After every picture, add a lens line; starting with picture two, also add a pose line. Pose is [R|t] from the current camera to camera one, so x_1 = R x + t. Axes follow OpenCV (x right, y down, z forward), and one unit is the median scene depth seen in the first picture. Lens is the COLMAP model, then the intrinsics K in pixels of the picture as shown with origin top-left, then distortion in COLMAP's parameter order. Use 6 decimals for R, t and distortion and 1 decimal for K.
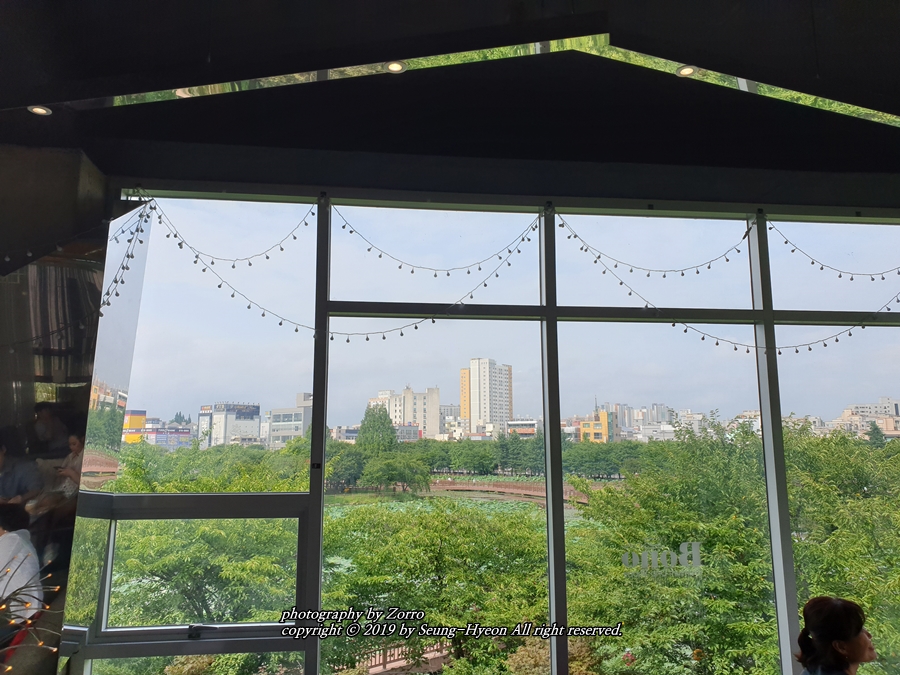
lens RADIAL K [[685.6, 0, 454.4], [0, 685.6, 333.5], [0, 0, 1]] dist [0.004061, 0.000129]
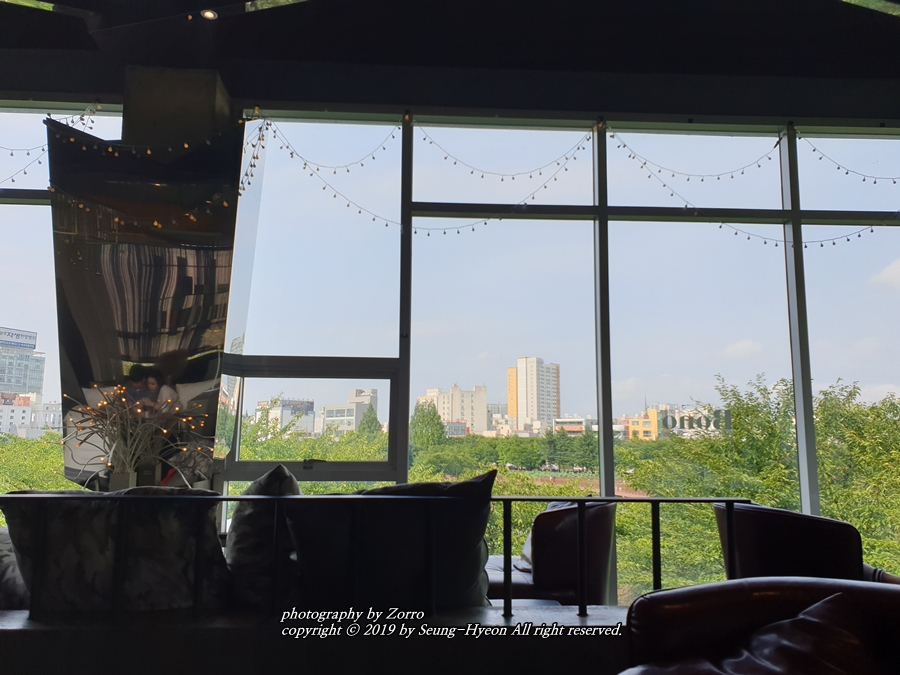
lens RADIAL K [[679.4, 0, 449.2], [0, 679.4, 351.1], [0, 0, 1]] dist [0.010129, -0.002185]
pose [[0.997033, 0.001986, -0.076947, -0.024970], [-0.000233, 0.999740, 0.022793, 0.167700], [0.076972, -0.022707, 0.996775, -0.162709]]
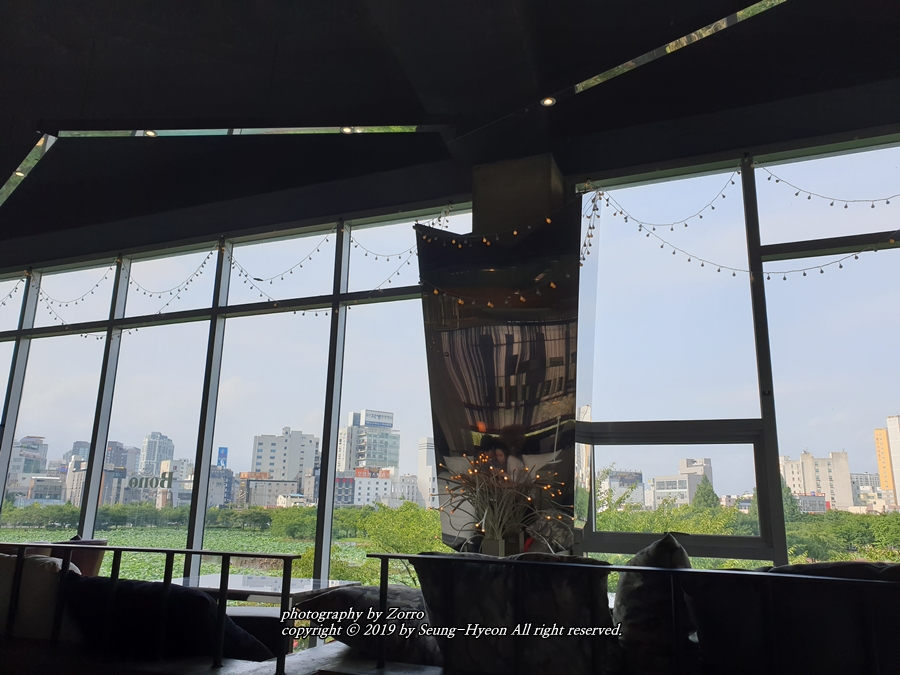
lens RADIAL K [[685.6, 0, 454.4], [0, 685.6, 333.5], [0, 0, 1]] dist [0.004061, 0.000129]
pose [[0.861049, -0.101933, -0.498201, -0.066447], [0.050965, 0.992069, -0.114895, 0.172945], [0.505962, 0.073540, 0.859415, -0.163149]]
